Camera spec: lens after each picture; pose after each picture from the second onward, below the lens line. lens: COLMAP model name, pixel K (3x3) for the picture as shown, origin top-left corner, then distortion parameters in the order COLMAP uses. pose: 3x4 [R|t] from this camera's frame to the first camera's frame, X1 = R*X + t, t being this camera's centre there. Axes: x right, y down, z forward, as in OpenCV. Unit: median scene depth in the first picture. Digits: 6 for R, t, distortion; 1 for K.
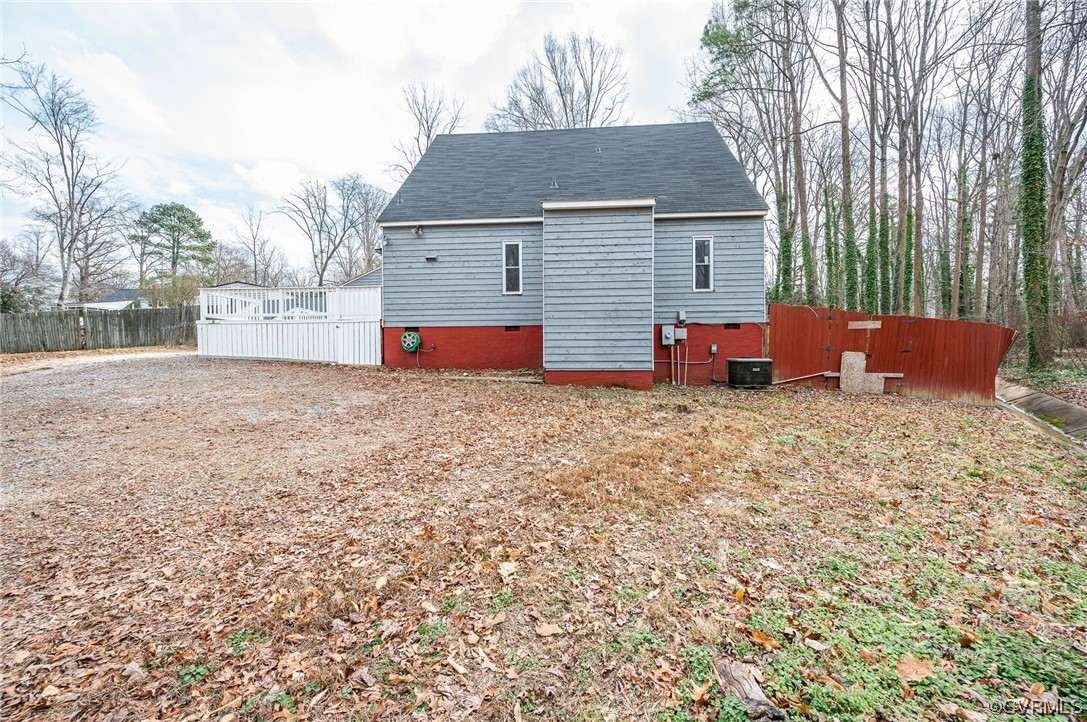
lens RADIAL K [[432.1, 0, 544.5], [0, 432.1, 360.6], [0, 0, 1]] dist [-0.000729, 0.000034]
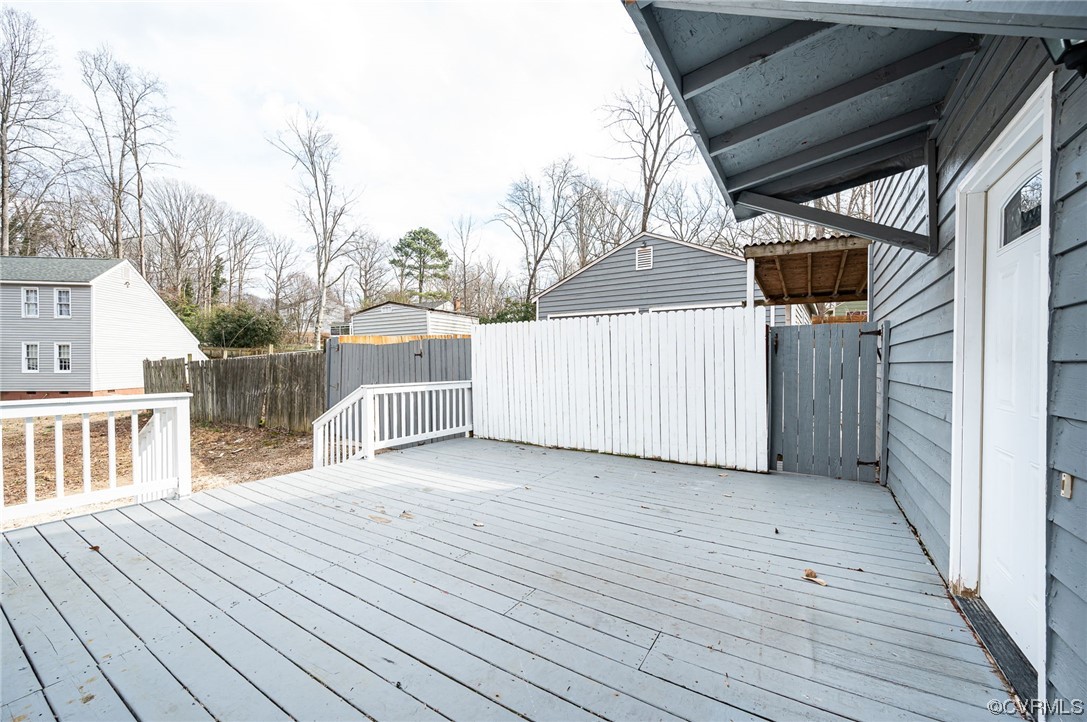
lens RADIAL K [[432.1, 0, 542.6], [0, 432.1, 363.0], [0, 0, 1]] dist [-0.000729, 0.000034]
pose [[0.888918, 0.010105, -0.457954, -0.062840], [-0.006324, 0.999932, 0.009788, -0.028461], [0.458022, -0.005805, 0.888922, 0.151596]]
